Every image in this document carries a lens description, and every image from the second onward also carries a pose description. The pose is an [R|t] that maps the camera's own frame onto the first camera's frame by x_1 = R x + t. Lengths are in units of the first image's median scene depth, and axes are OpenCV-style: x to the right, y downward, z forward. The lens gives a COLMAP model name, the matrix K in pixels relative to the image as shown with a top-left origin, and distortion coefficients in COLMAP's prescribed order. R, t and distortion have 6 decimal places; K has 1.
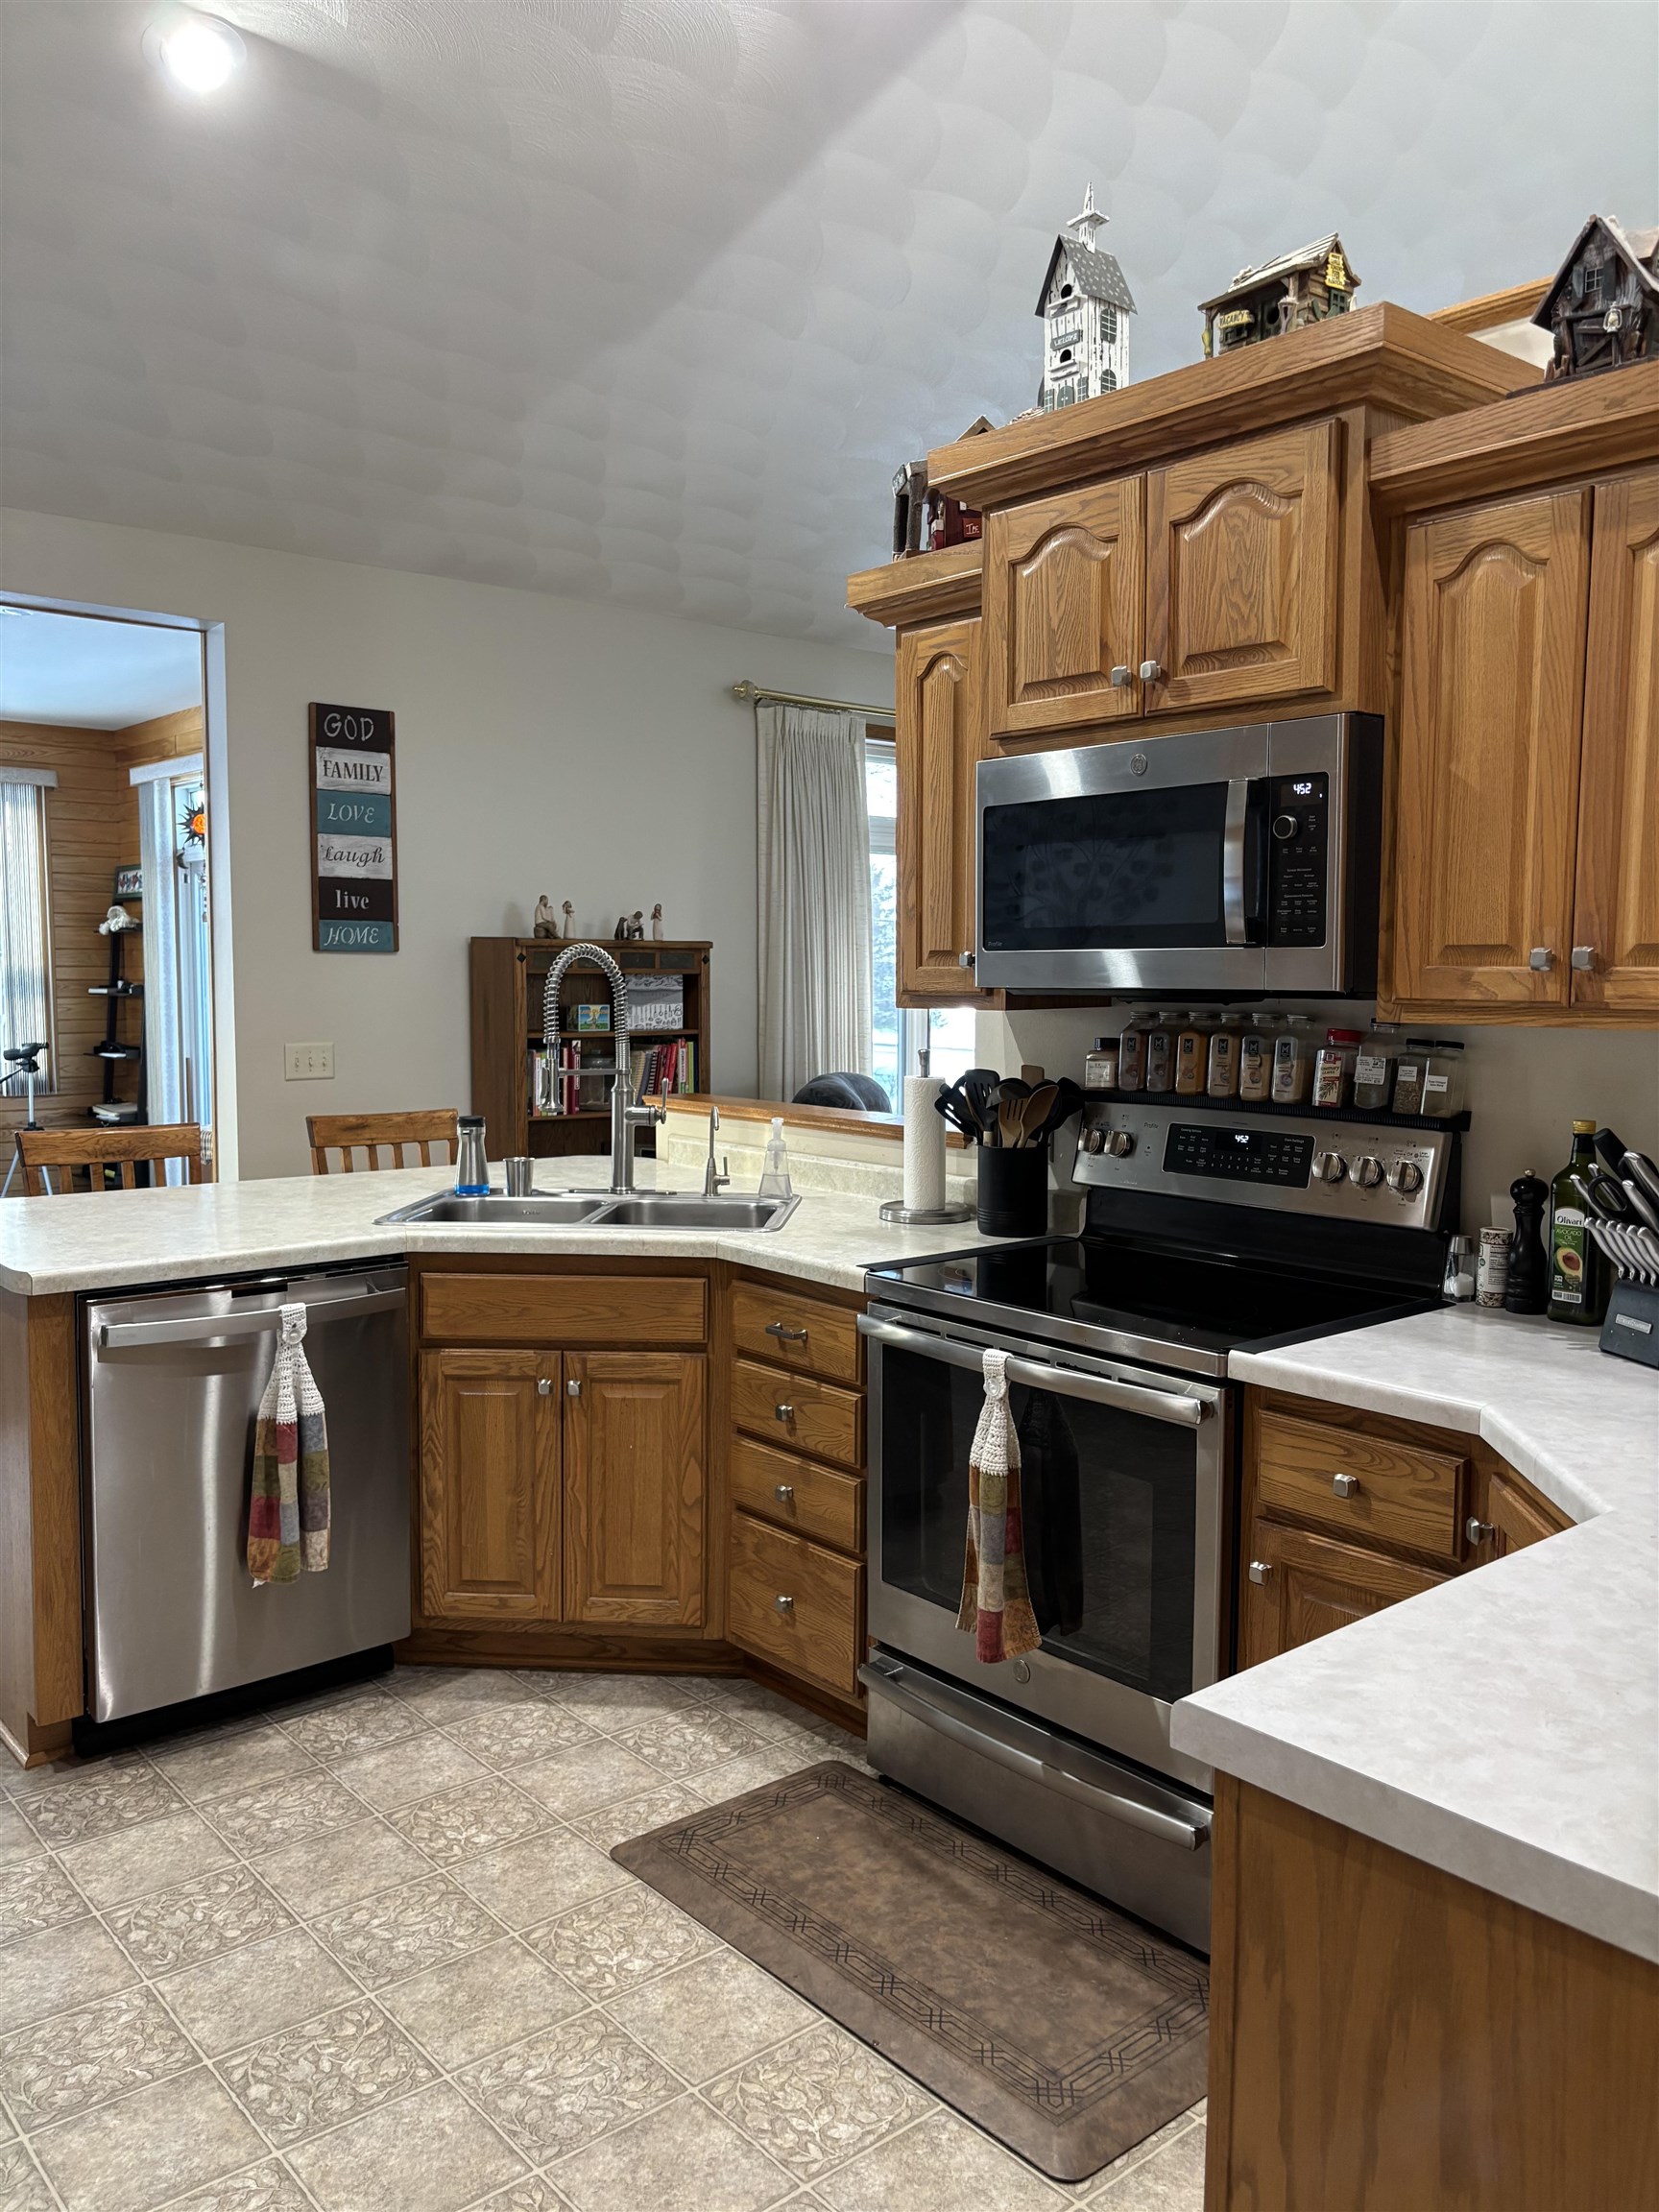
lens RADIAL K [[1670.8, 0, 846.6], [0, 1670.8, 1104.4], [0, 0, 1]] dist [0.042205, -0.036843]
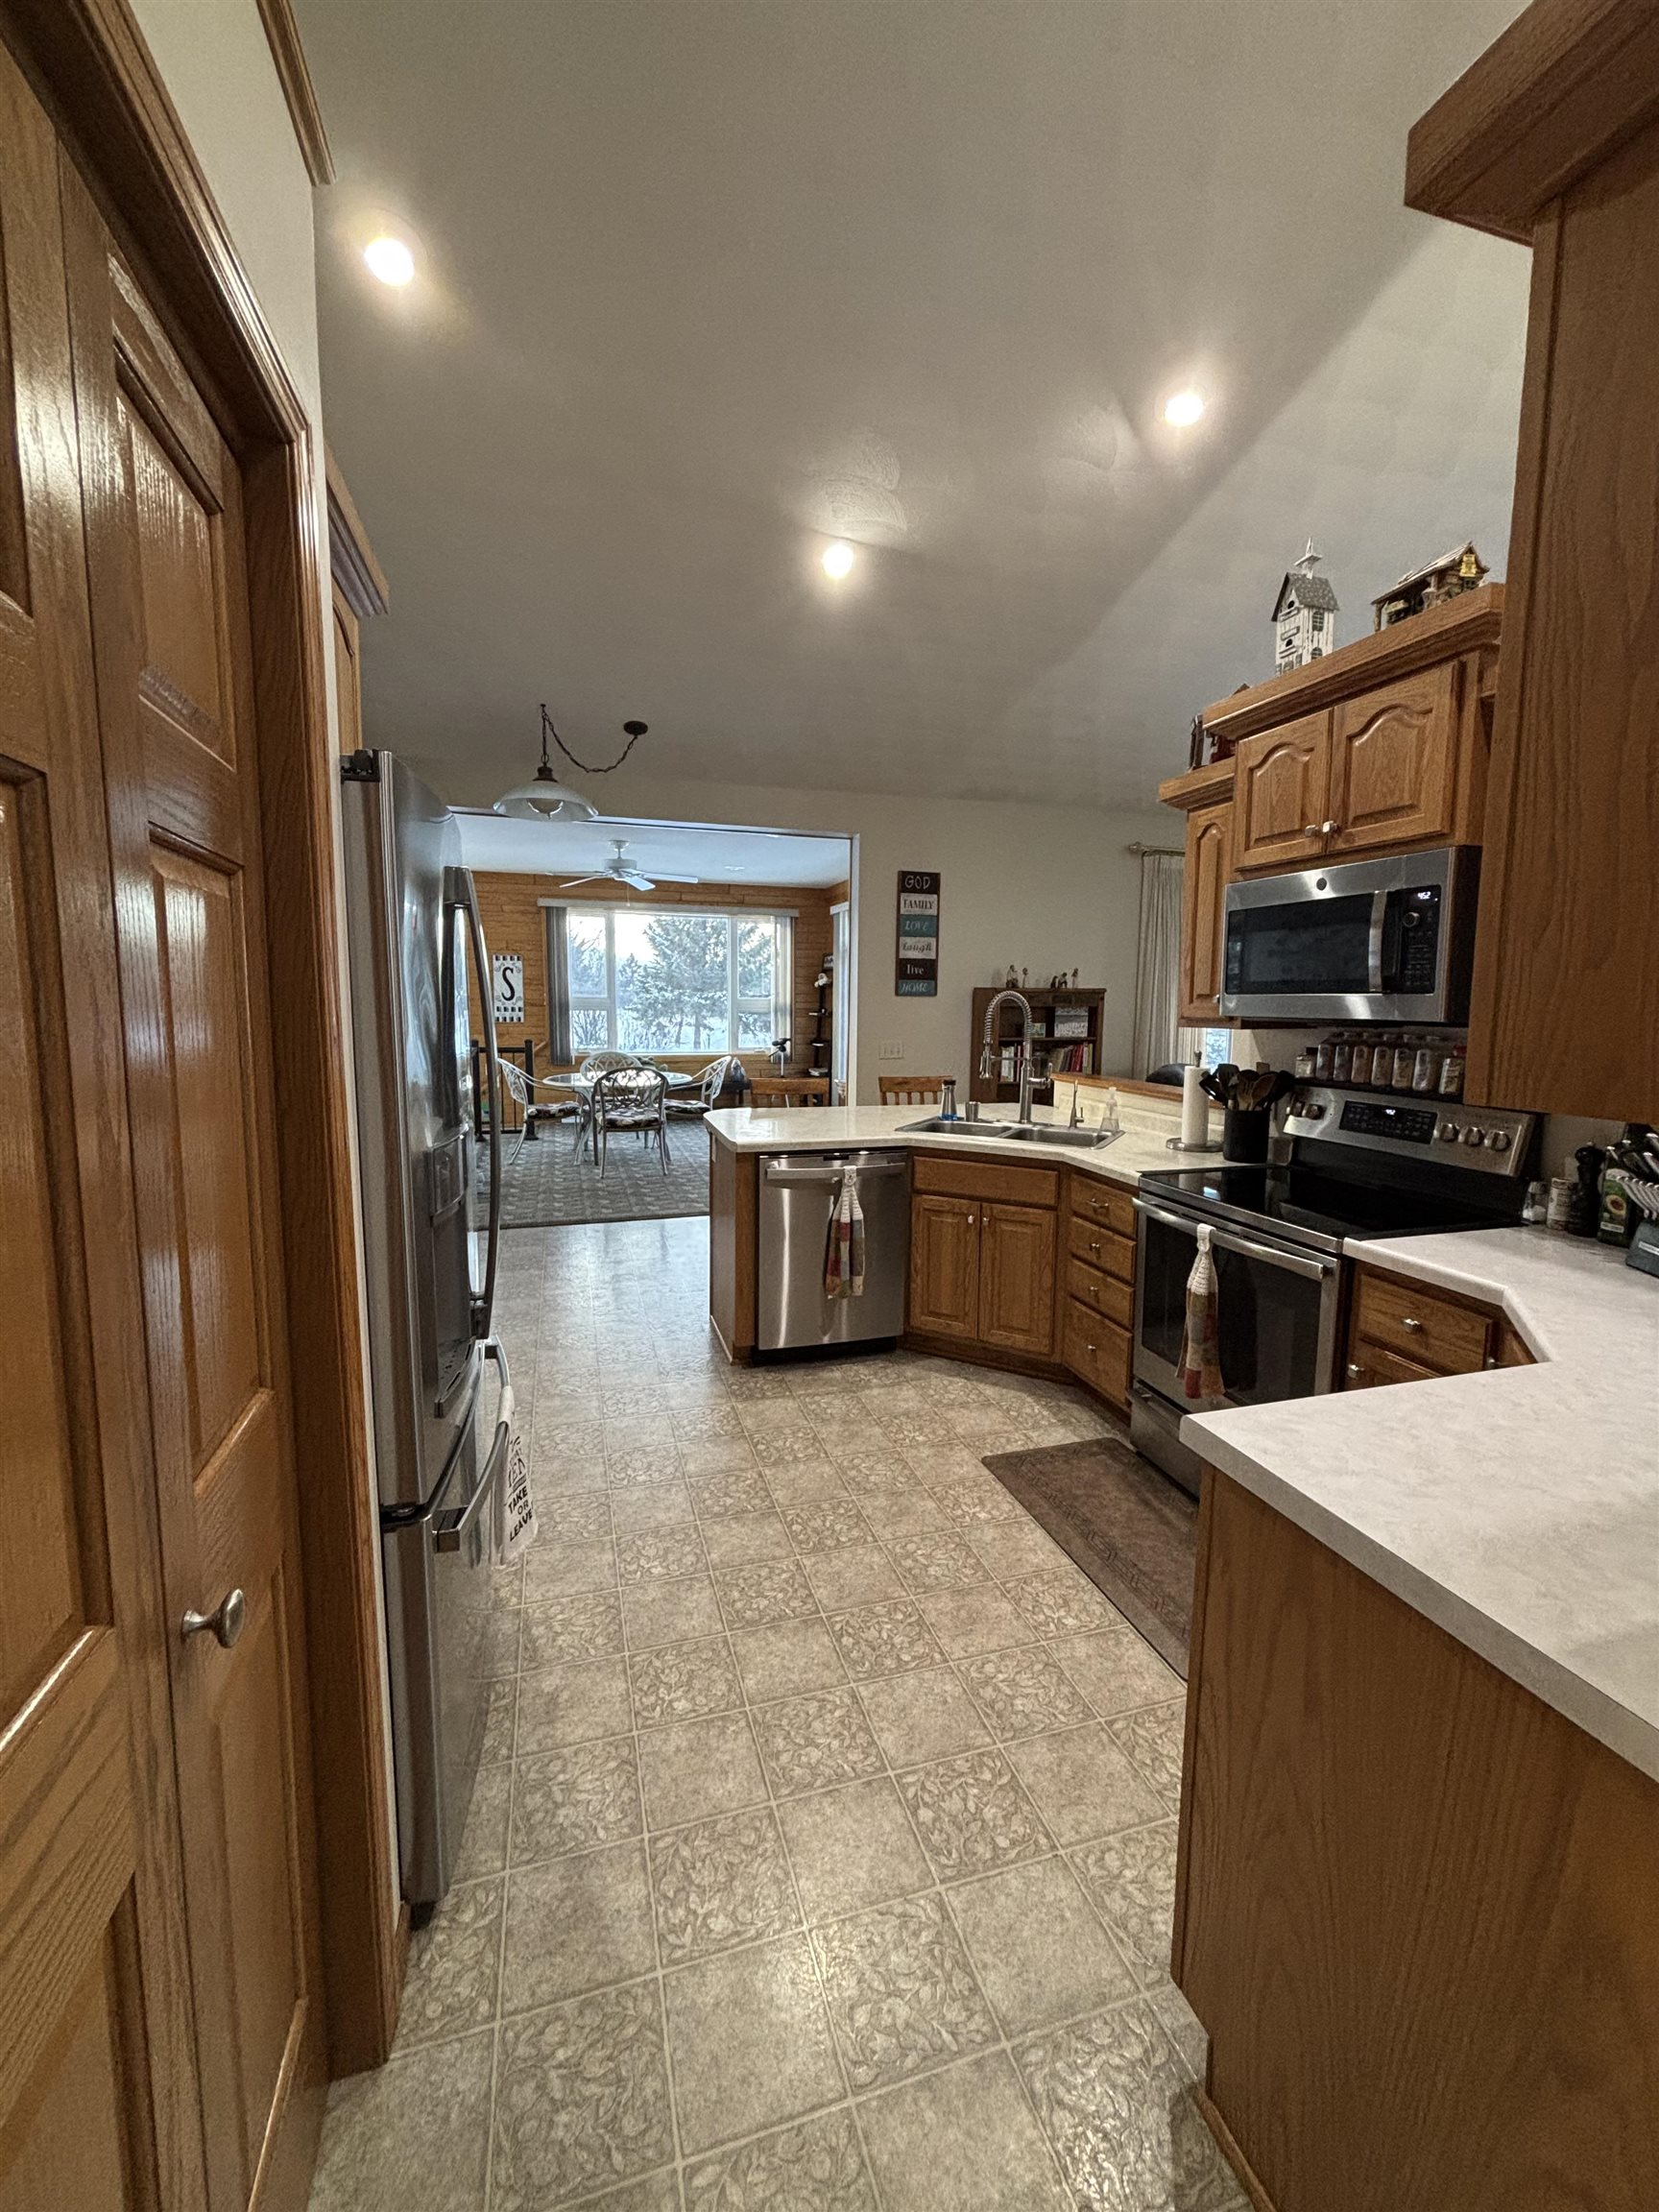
lens RADIAL K [[888.6, 0, 824.5], [0, 888.6, 1095.0], [0, 0, 1]] dist [0.001906, -0.001552]
pose [[0.911412, 0.046679, -0.408840, 0.086220], [-0.037670, 0.998838, 0.030066, -0.001050], [0.409768, -0.012001, 0.912111, -0.010051]]
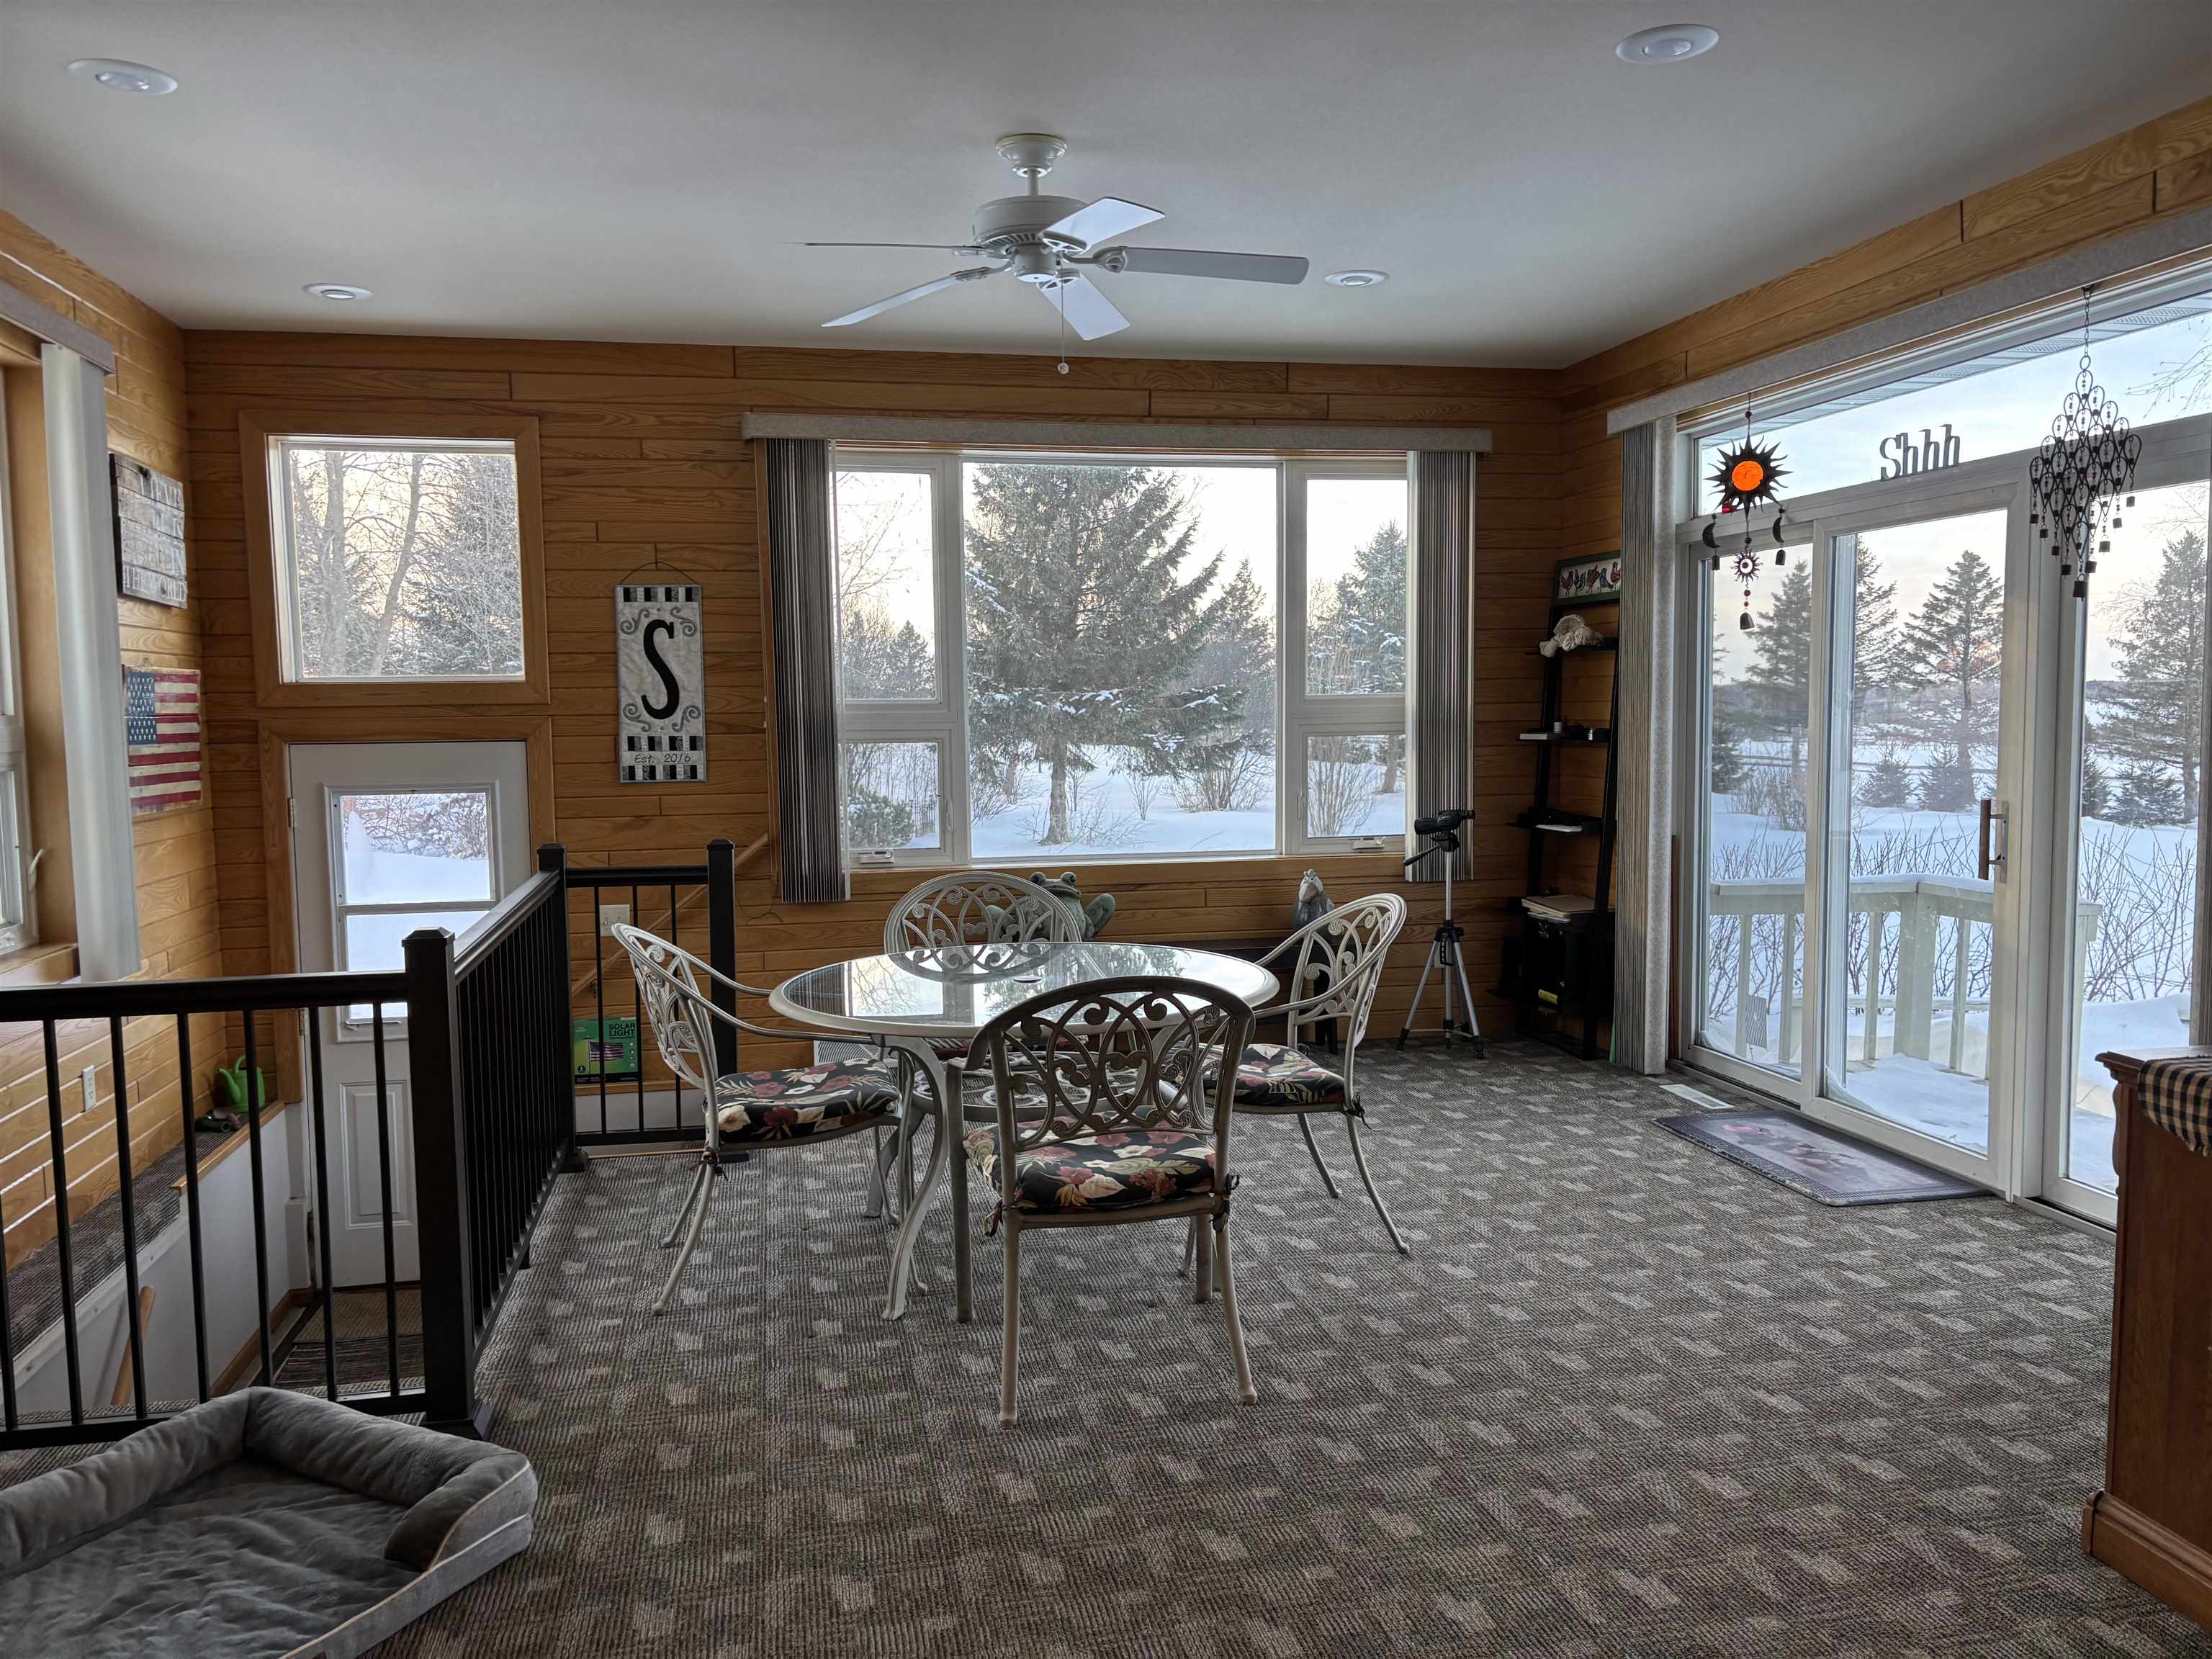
lens RADIAL K [[1670.8, 0, 1094.8], [0, 1670.8, 826.9], [0, 0, 1]] dist [0.042205, -0.036843]
pose [[0.866556, 0.019362, -0.498704, -0.892363], [-0.022573, 0.999745, -0.000408, -0.087741], [0.498569, 0.011611, 0.866772, 1.045370]]
